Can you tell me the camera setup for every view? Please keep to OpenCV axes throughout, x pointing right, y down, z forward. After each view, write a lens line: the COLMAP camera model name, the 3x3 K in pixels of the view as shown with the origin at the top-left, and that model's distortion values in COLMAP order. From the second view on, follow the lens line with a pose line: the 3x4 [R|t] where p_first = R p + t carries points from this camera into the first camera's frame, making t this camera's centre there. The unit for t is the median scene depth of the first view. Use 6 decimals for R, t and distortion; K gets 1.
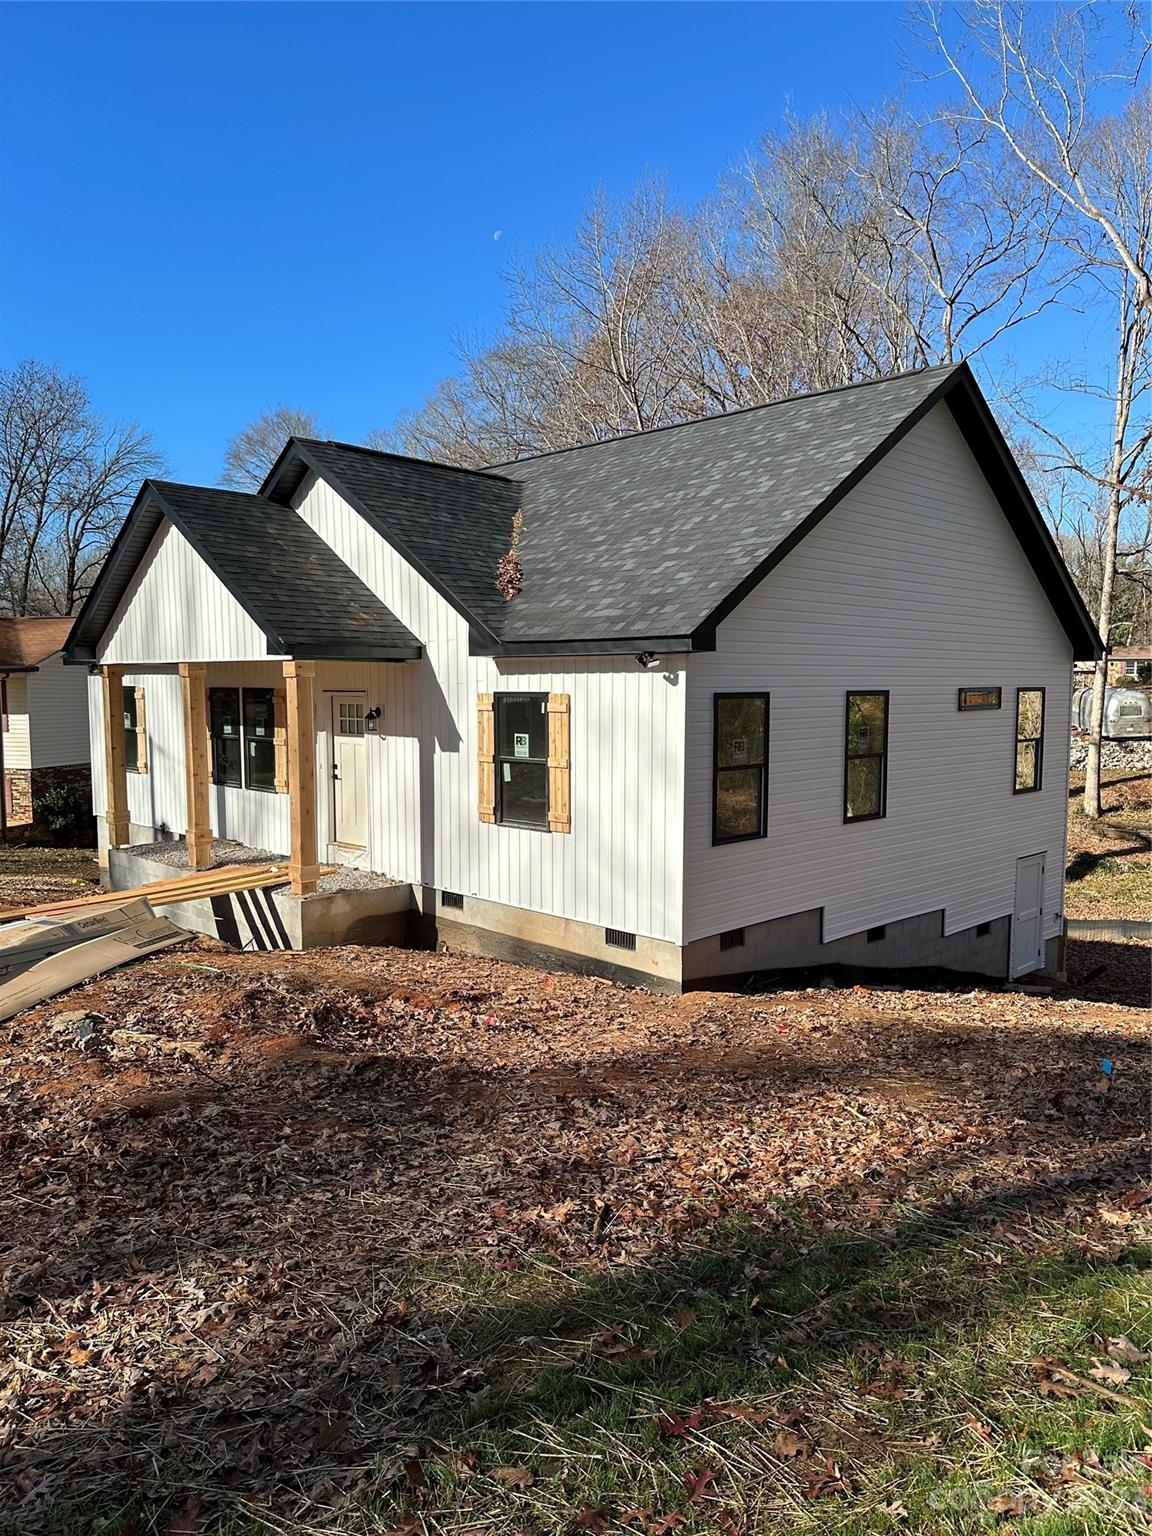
lens RADIAL K [[1103.9, 0, 584.0], [0, 1103.9, 770.7], [0, 0, 1]] dist [0.039359, -0.014393]
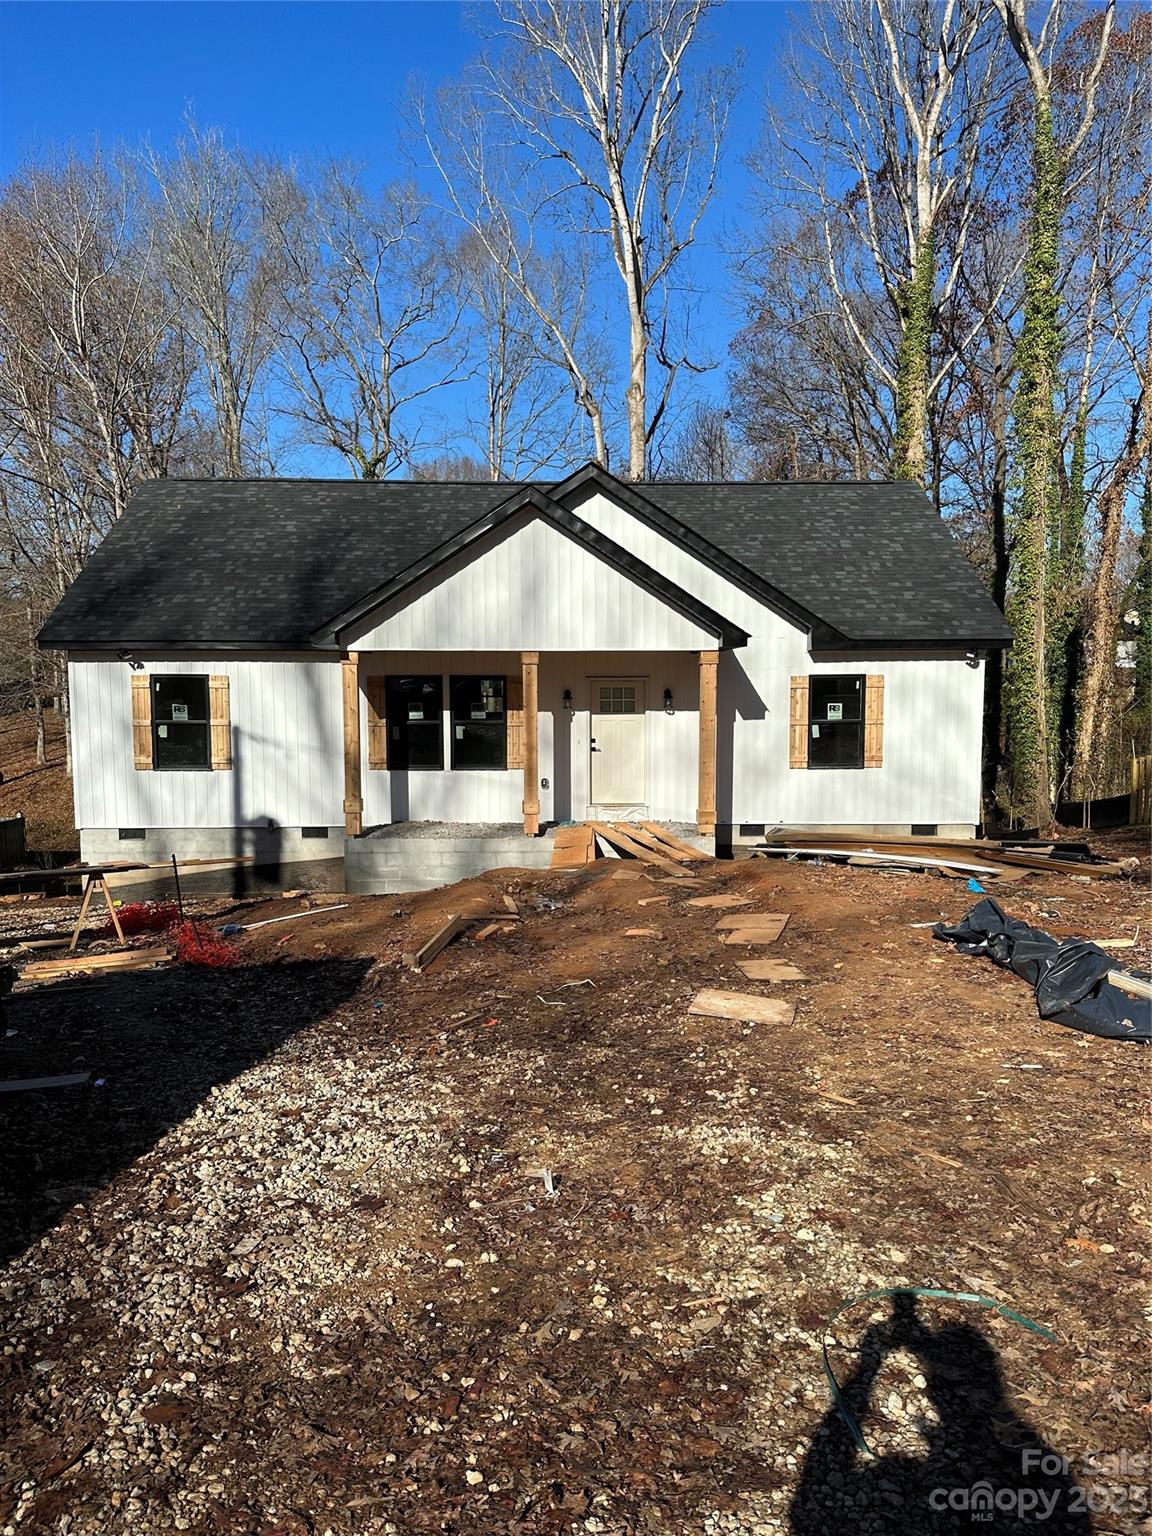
lens RADIAL K [[1103.9, 0, 574.2], [0, 1103.9, 766.6], [0, 0, 1]] dist [0.039359, -0.014393]
pose [[0.691937, -0.057733, 0.719646, -1.294945], [0.062295, 0.997854, 0.020156, -0.000973], [-0.719265, 0.030884, 0.694049, 0.228873]]
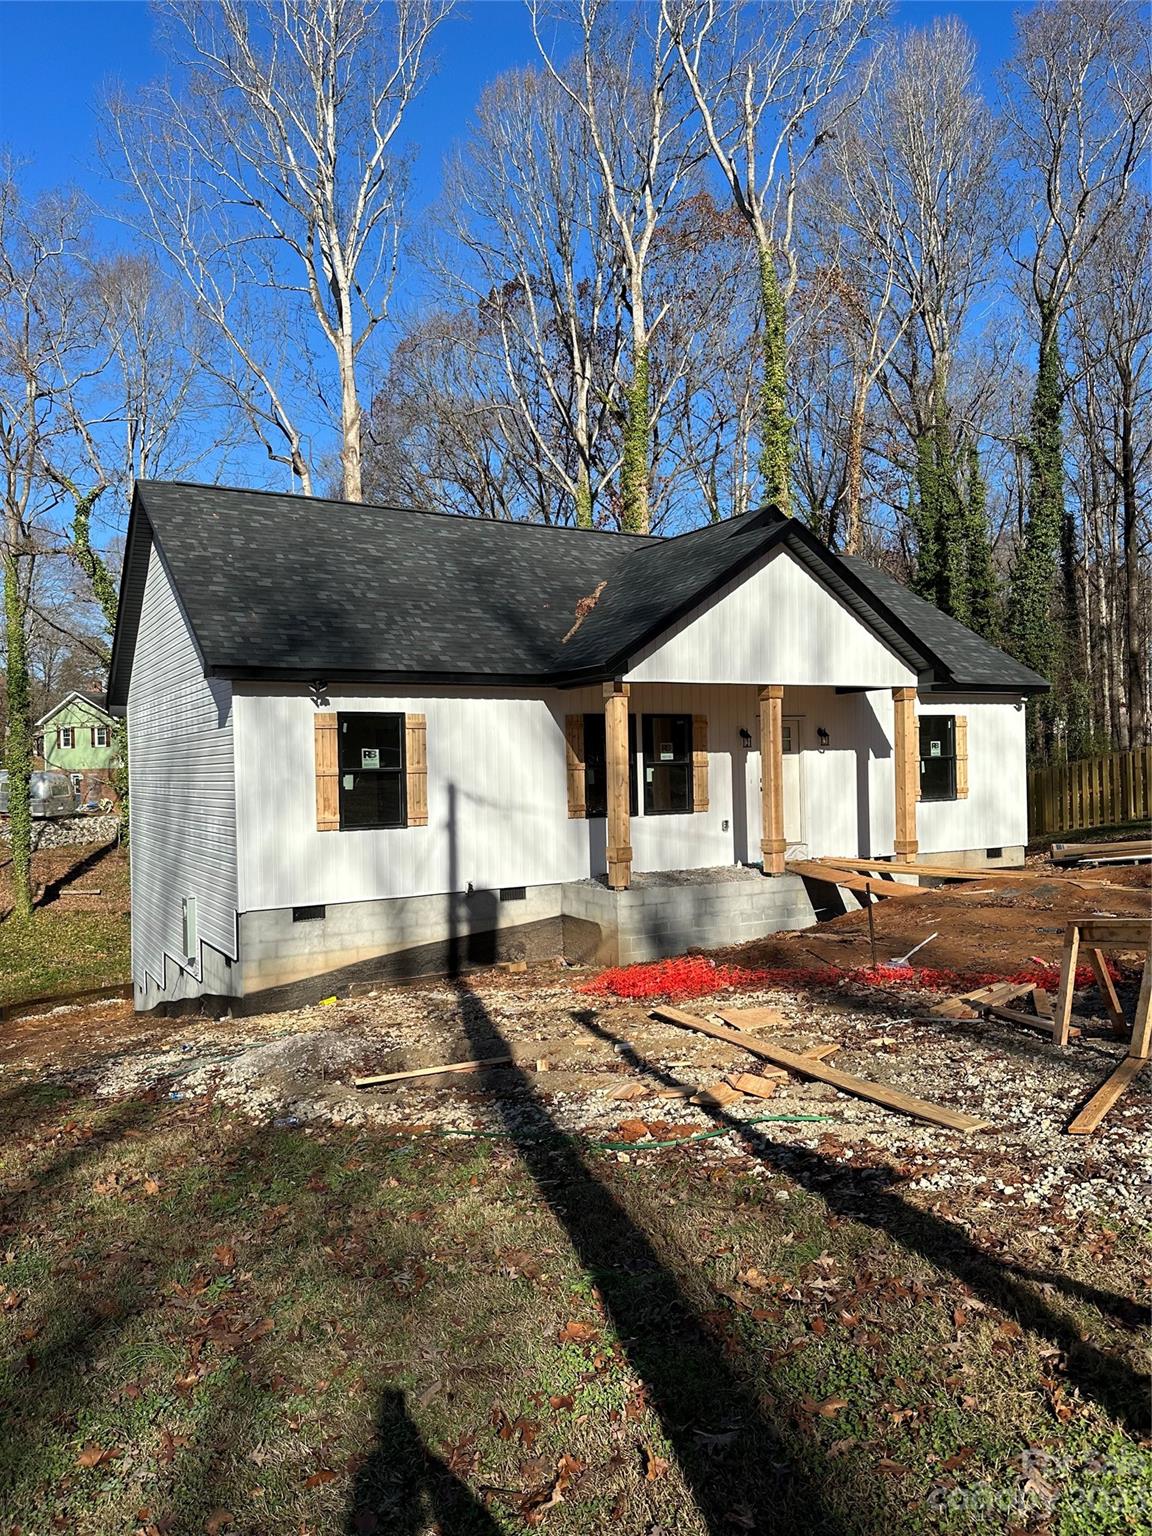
lens RADIAL K [[1103.9, 0, 579.2], [0, 1103.9, 769.6], [0, 0, 1]] dist [0.039359, -0.014393]
pose [[0.264435, -0.011489, 0.964335, -1.674324], [0.102893, 0.994558, -0.016366, -0.018685], [-0.958899, 0.103551, 0.264179, 1.032575]]
